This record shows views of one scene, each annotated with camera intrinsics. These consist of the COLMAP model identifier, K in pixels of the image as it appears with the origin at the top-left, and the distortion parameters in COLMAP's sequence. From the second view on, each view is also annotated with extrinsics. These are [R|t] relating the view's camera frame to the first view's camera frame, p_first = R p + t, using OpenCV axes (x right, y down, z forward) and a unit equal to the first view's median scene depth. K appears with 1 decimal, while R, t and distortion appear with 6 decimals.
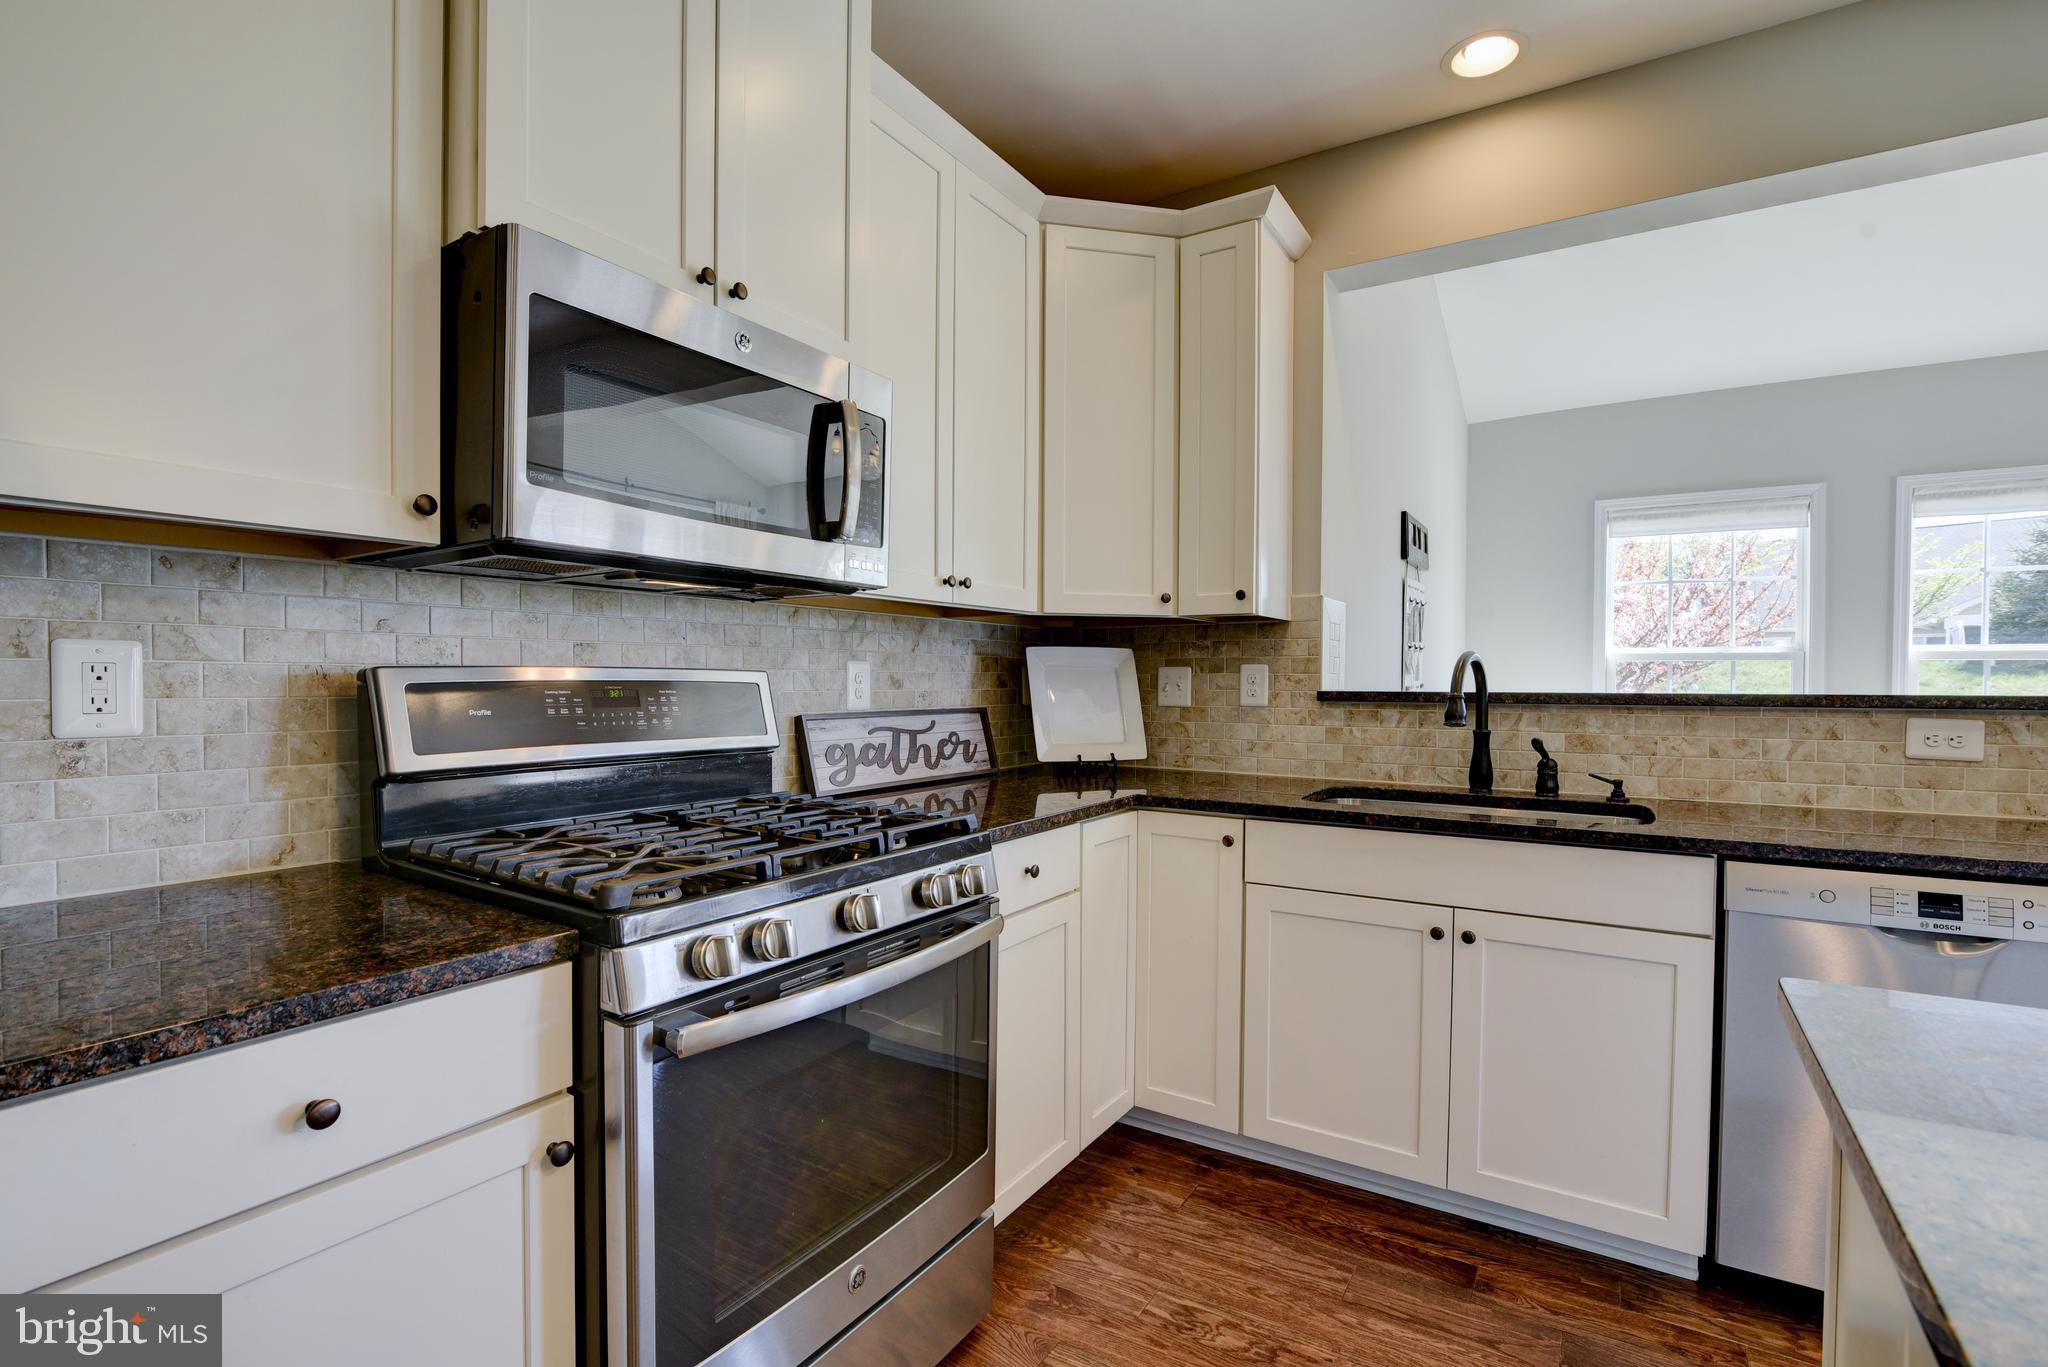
lens RADIAL K [[940.3, 0, 1019.3], [0, 940.3, 694.2], [0, 0, 1]] dist [-0.021042, 0.000392]
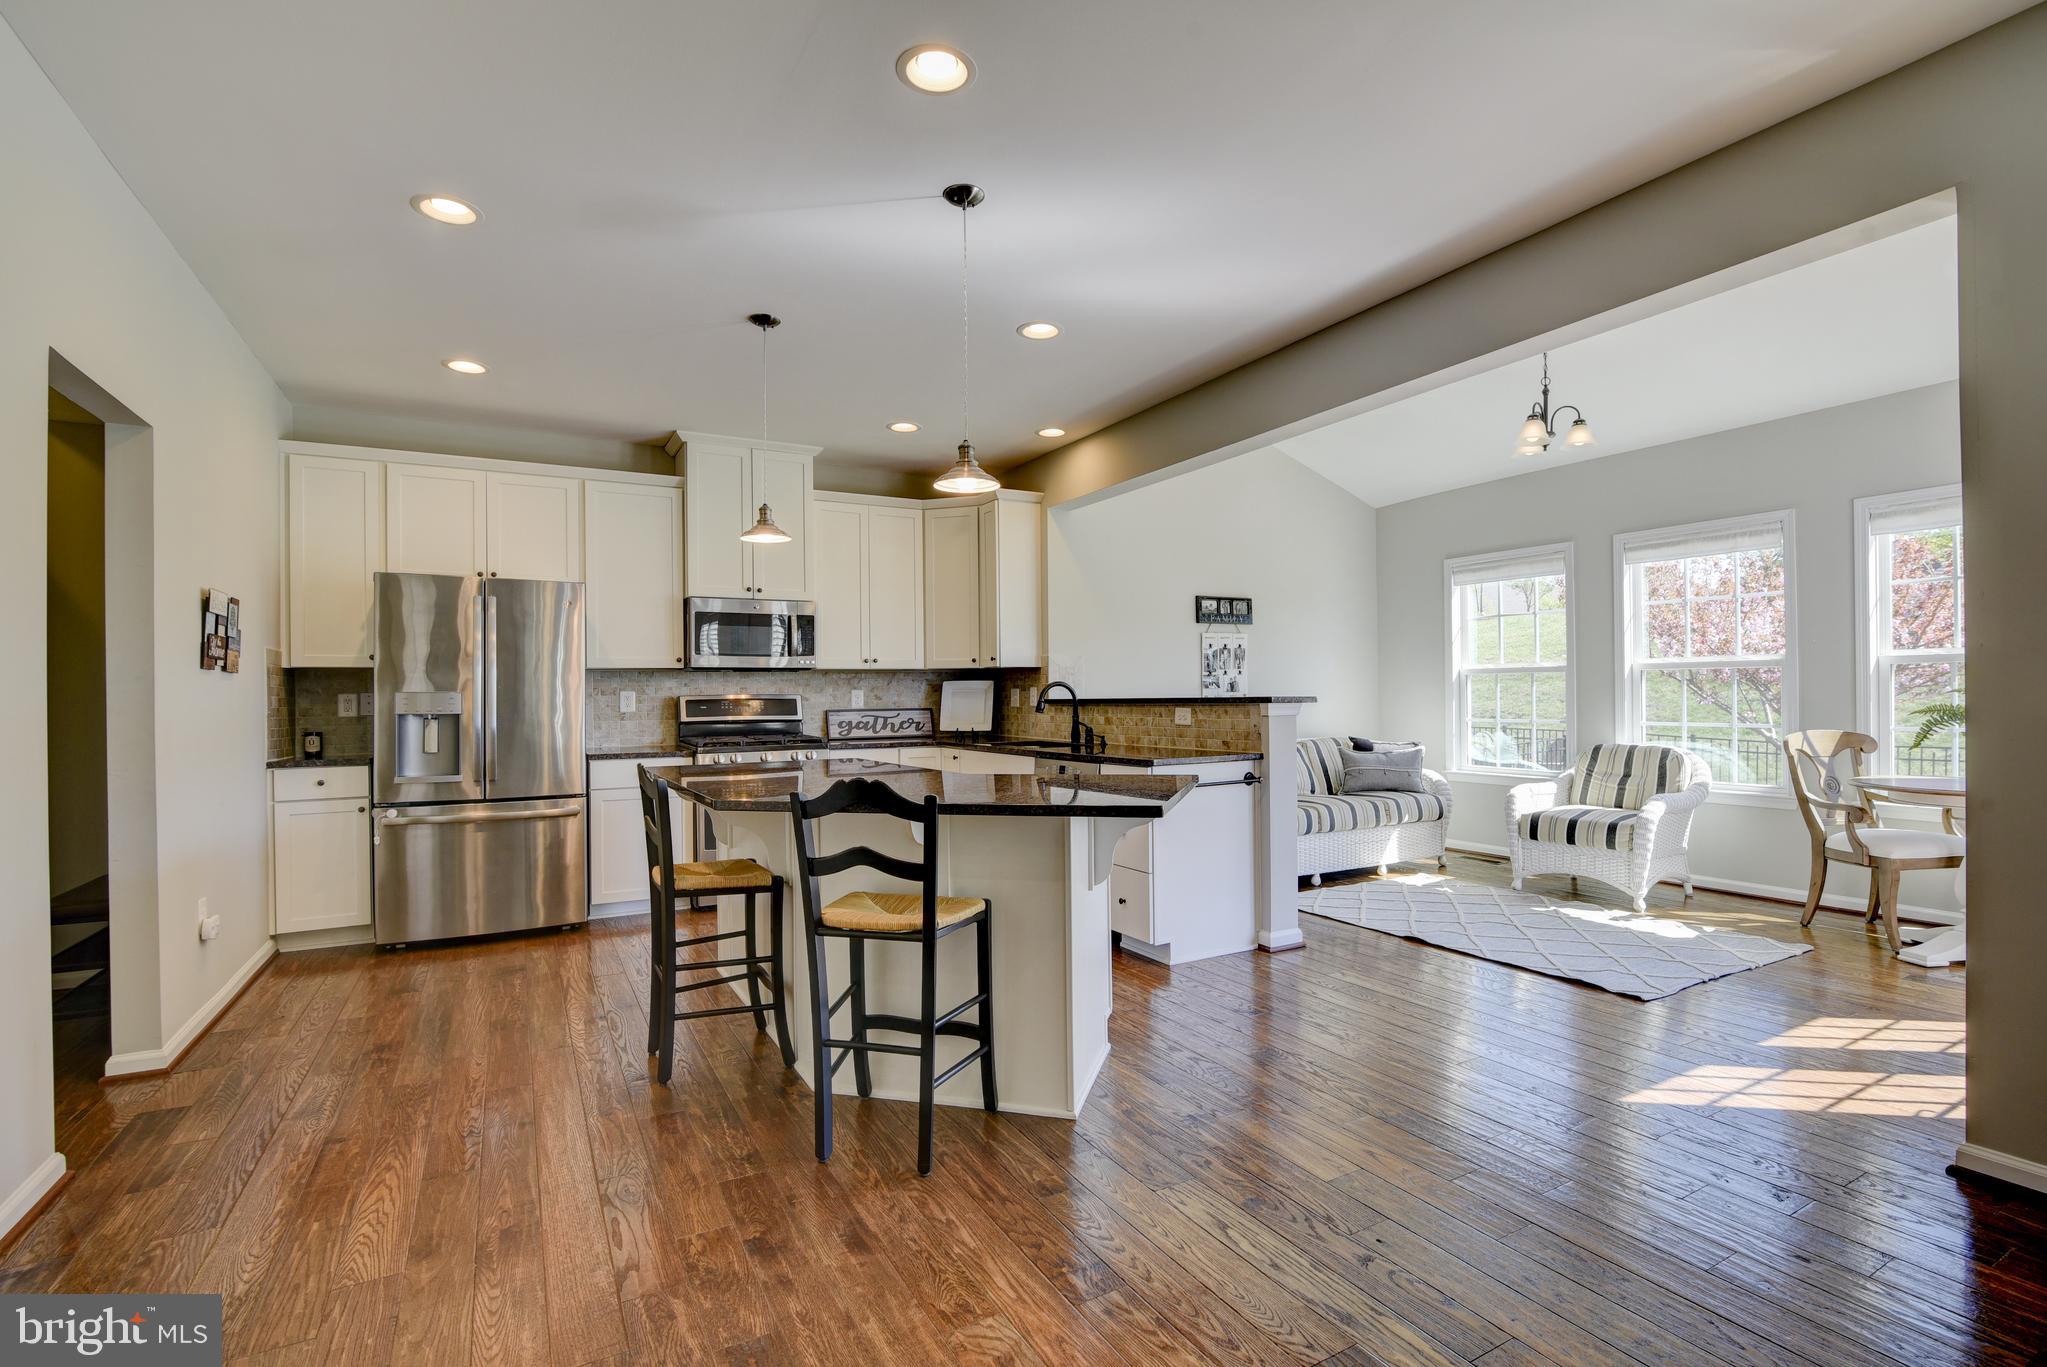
lens RADIAL K [[939.8, 0, 1015.3], [0, 939.8, 692.9], [0, 0, 1]] dist [-0.021042, 0.000392]
pose [[0.875899, -0.015008, -0.482262, 1.617335], [0.006949, 0.999805, -0.018493, 0.027258], [0.482445, 0.012846, 0.875832, -1.185780]]
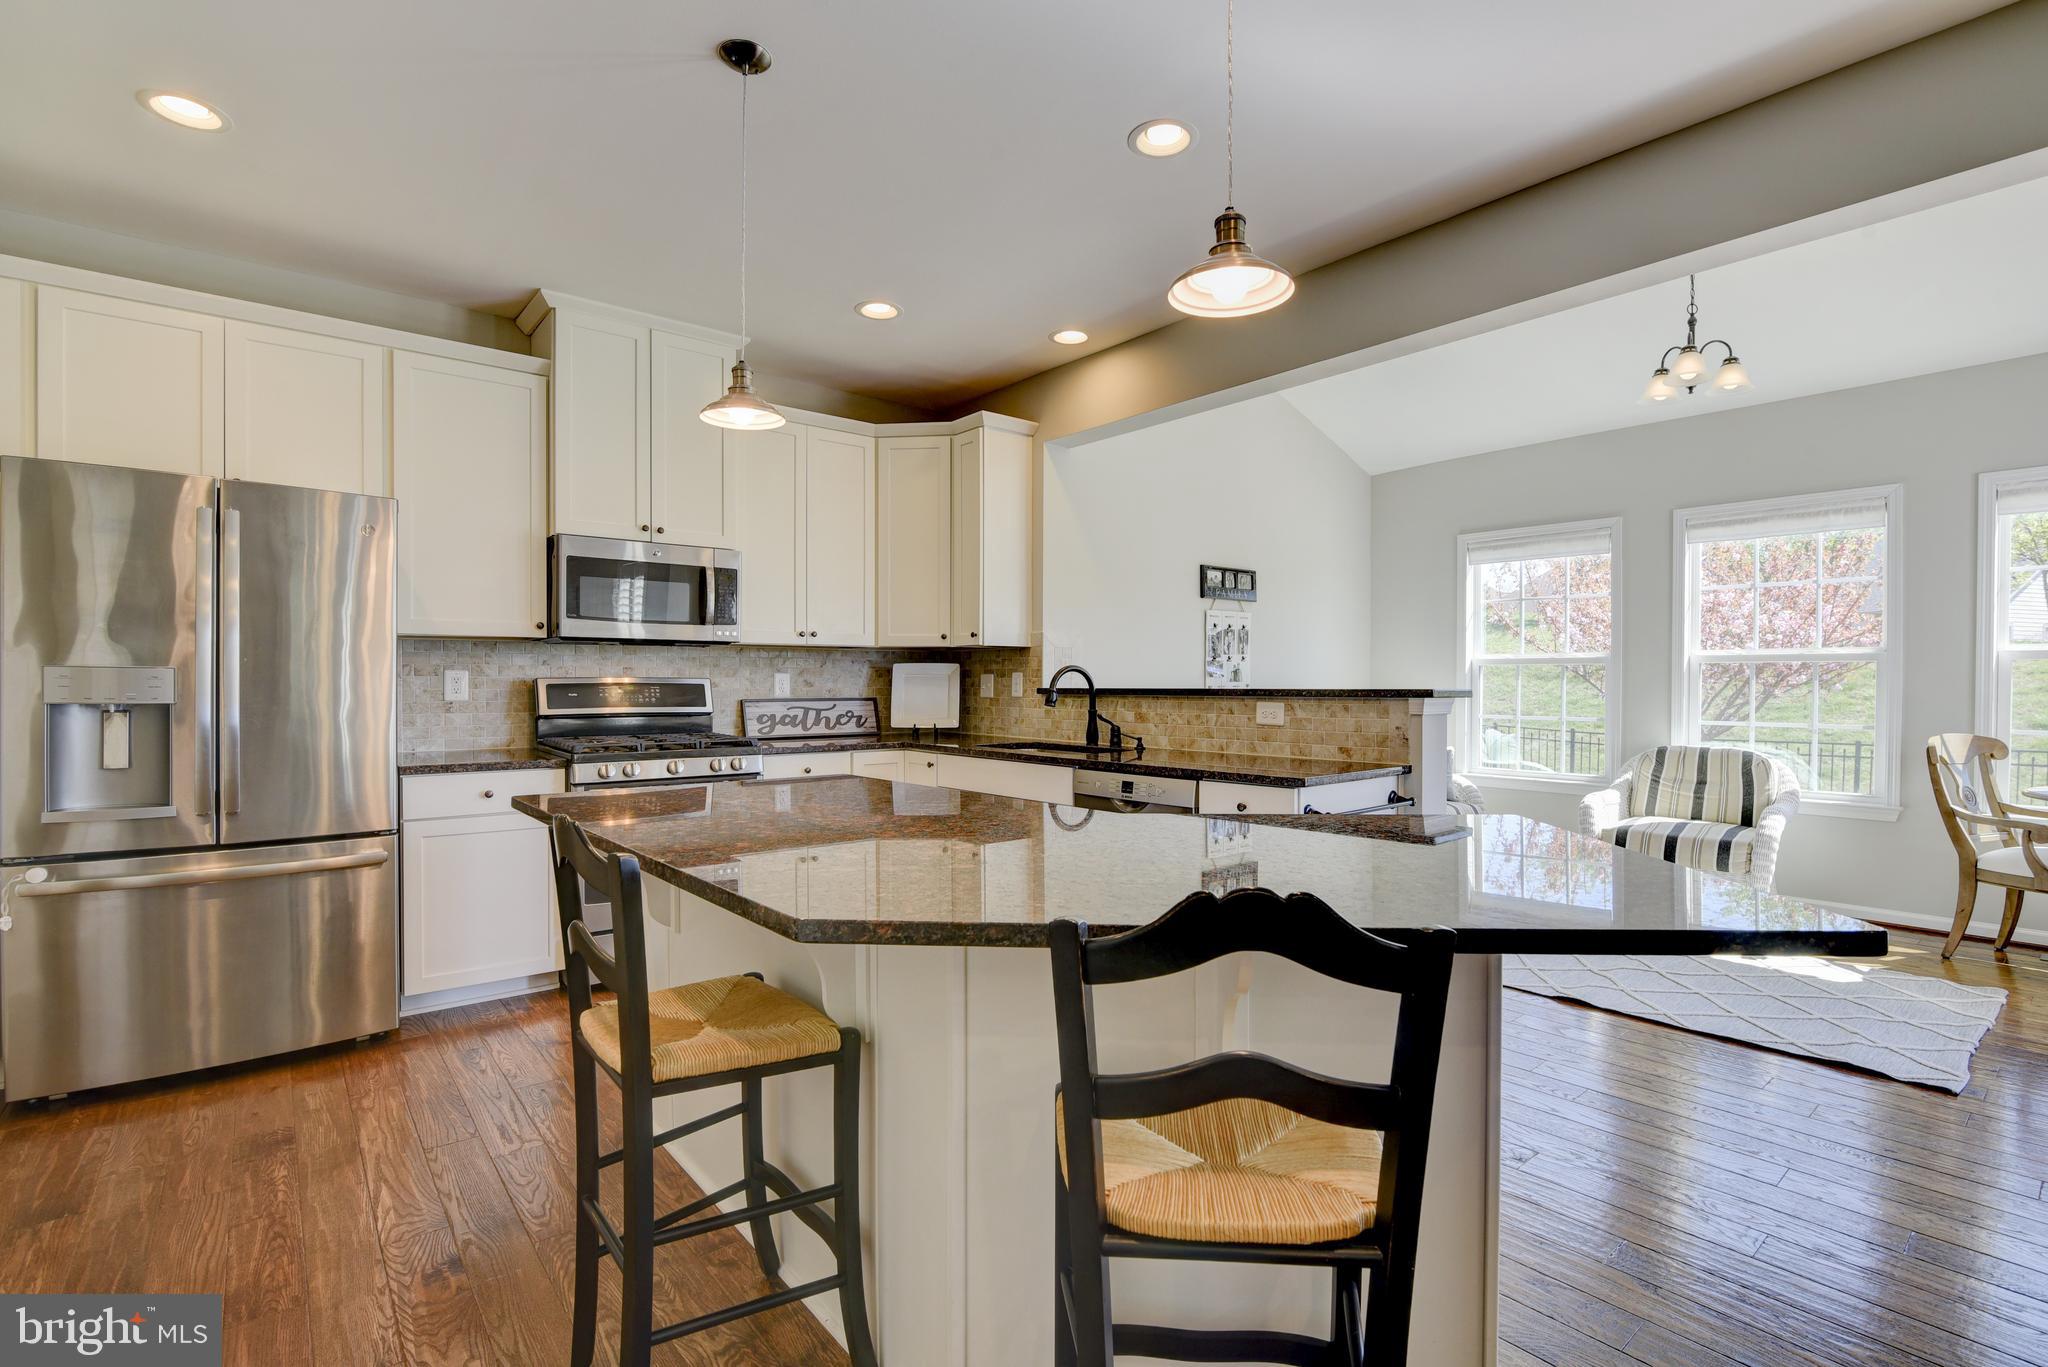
lens RADIAL K [[940.3, 0, 1018.6], [0, 940.3, 692.2], [0, 0, 1]] dist [-0.021042, 0.000392]
pose [[0.950440, 0.000013, -0.310908, 1.001148], [-0.001880, 0.999982, -0.005705, 0.017057], [0.310902, 0.006007, 0.950423, -0.790726]]
